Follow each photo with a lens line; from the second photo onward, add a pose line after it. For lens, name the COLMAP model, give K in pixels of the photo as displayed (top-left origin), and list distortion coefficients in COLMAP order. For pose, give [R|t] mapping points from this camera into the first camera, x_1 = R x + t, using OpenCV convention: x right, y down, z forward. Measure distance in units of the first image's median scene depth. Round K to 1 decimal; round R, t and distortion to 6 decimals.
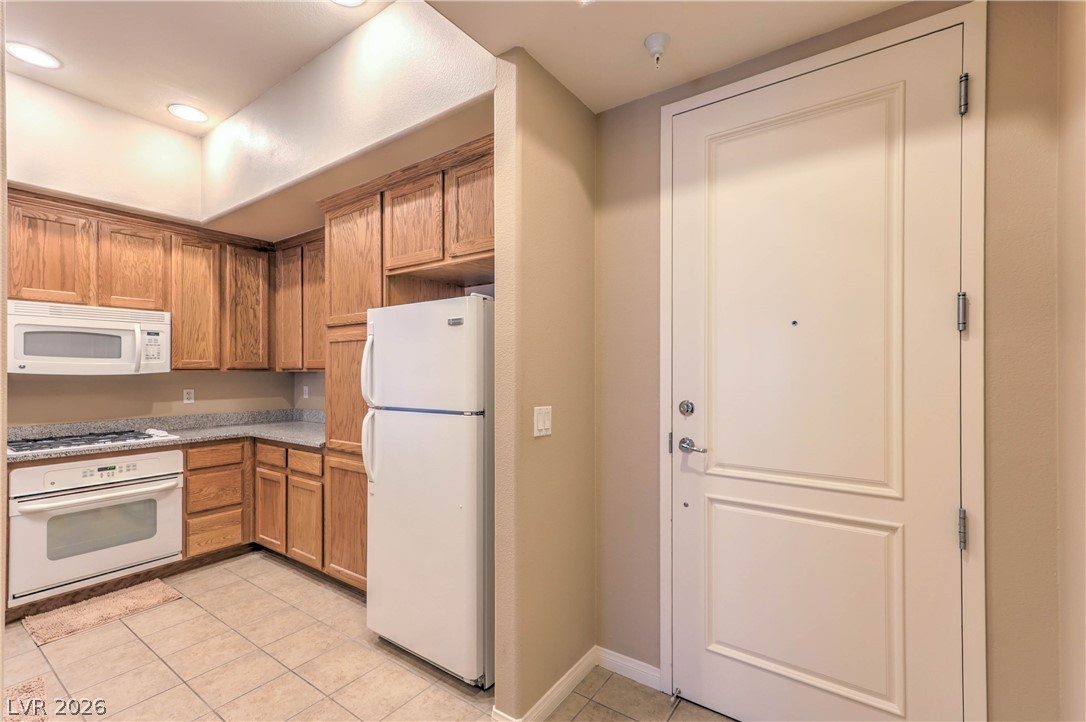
lens RADIAL K [[474.0, 0, 548.3], [0, 474.0, 367.4], [0, 0, 1]] dist [0.007092, 0.001454]
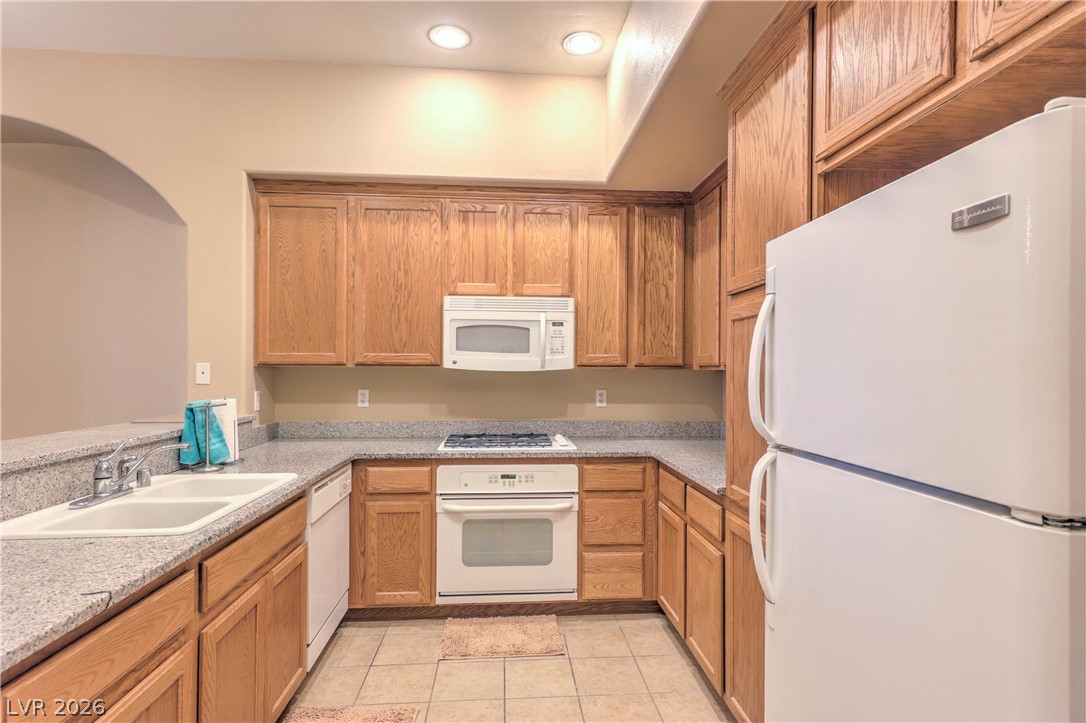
lens RADIAL K [[571.2, 0, 545.9], [0, 571.2, 366.6], [0, 0, 1]] dist [0.009366, 0.000793]
pose [[0.636851, 0.005010, -0.770970, -0.059520], [-0.004246, 0.999987, 0.002990, 0.003381], [0.770975, 0.001370, 0.636864, 0.375538]]
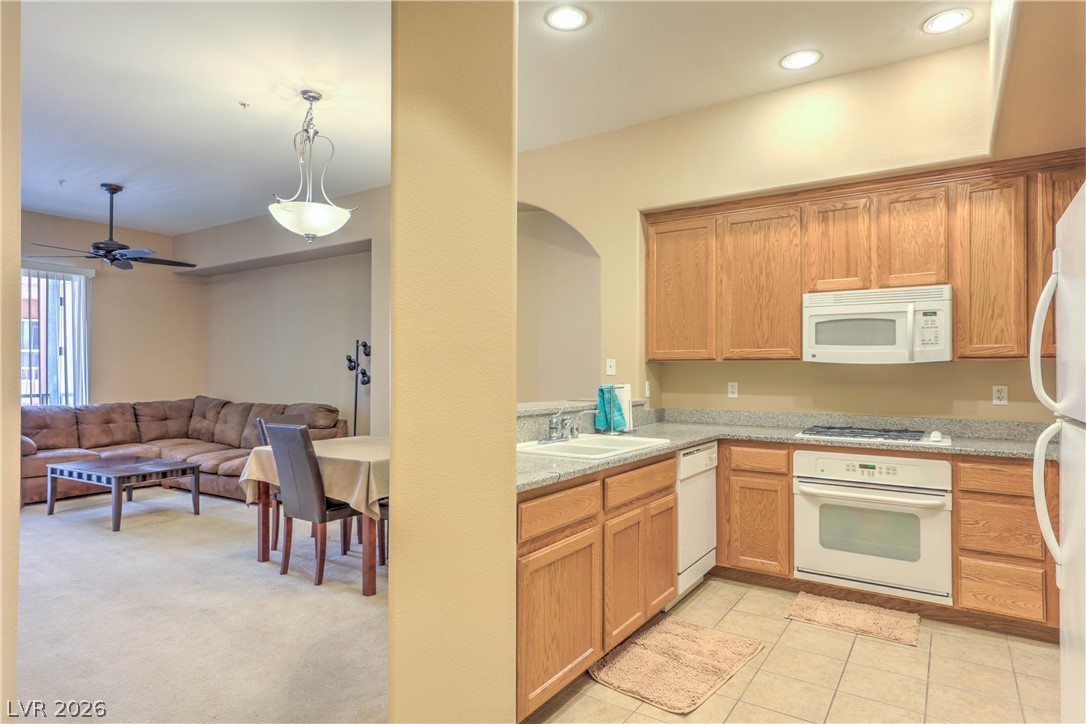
lens RADIAL K [[614.1, 0, 545.2], [0, 614.1, 360.6], [0, 0, 1]] dist [0.011910, 0.001031]
pose [[0.031100, -0.015107, -0.999402, 0.226943], [-0.000372, 0.999886, -0.015126, 0.029143], [0.999516, 0.000842, 0.031091, 0.353870]]
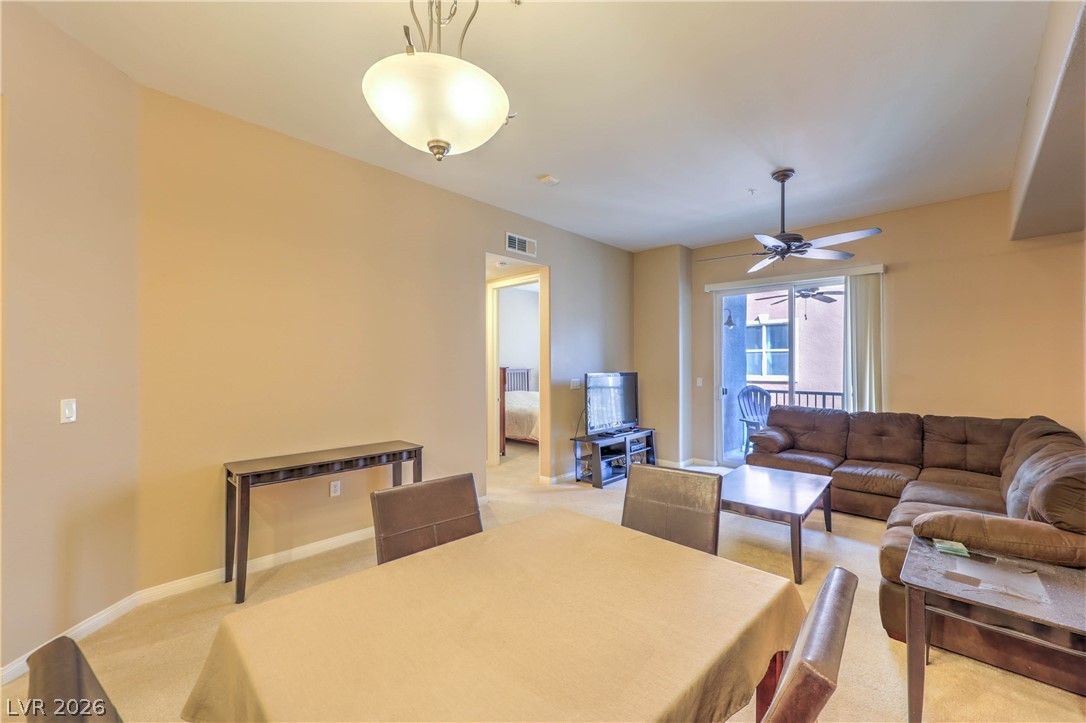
lens RADIAL K [[440.1, 0, 540.7], [0, 440.1, 361.6], [0, 0, 1]] dist [0.006993, -0.000845]
pose [[-0.988309, 0.006009, 0.152344, -1.334680], [0.004664, 0.999947, -0.009189, -0.004316], [-0.152391, -0.008371, -0.988285, 0.386218]]
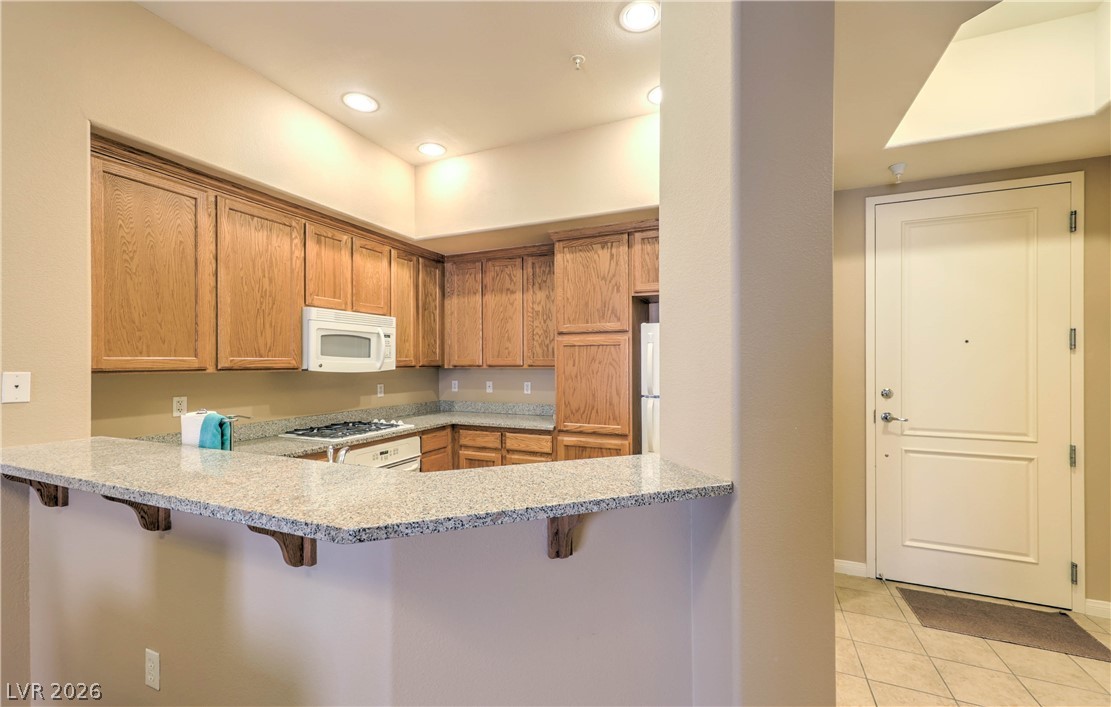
lens RADIAL K [[449.8, 0, 553.4], [0, 449.8, 361.1], [0, 0, 1]] dist [0.003180, 0.000577]
pose [[0.980030, 0.001649, 0.198842, -0.738932], [-0.001983, 0.999997, 0.001481, -0.014389], [-0.198839, -0.001845, 0.980030, -0.160318]]
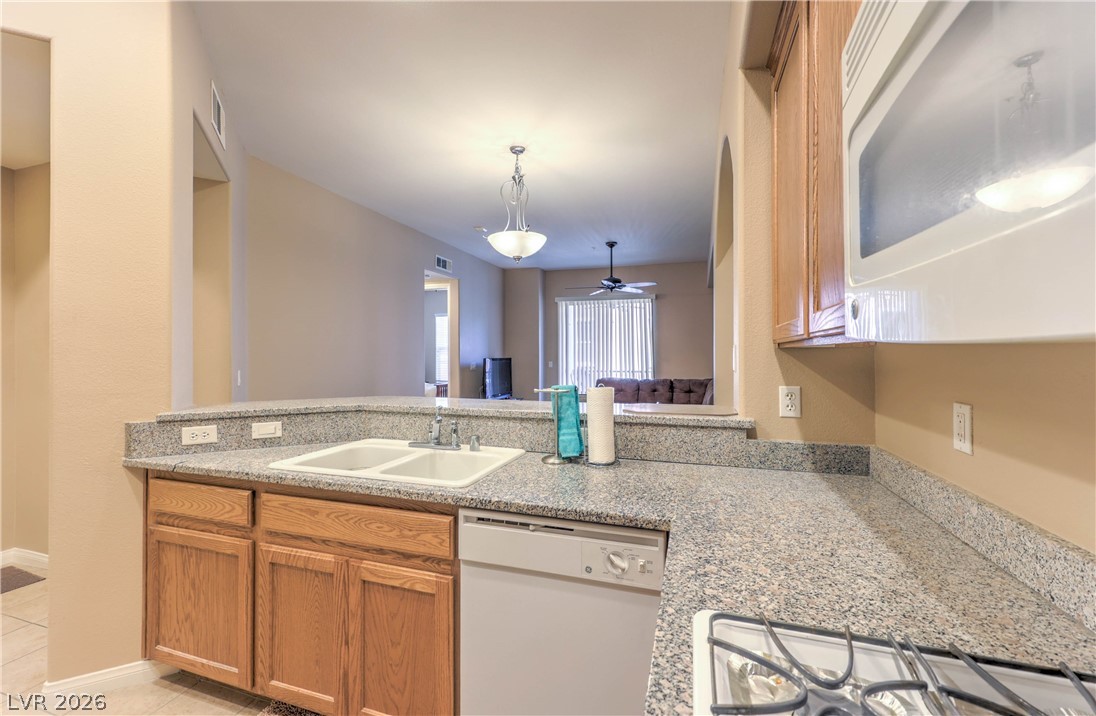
lens RADIAL K [[443.7, 0, 551.7], [0, 443.7, 350.4], [0, 0, 1]] dist [0.003180, 0.000577]
pose [[-0.956155, 0.003086, -0.292844, -0.862104], [0.006985, 0.999900, -0.012270, 0.017769], [0.292777, -0.013777, -0.956081, 1.121006]]
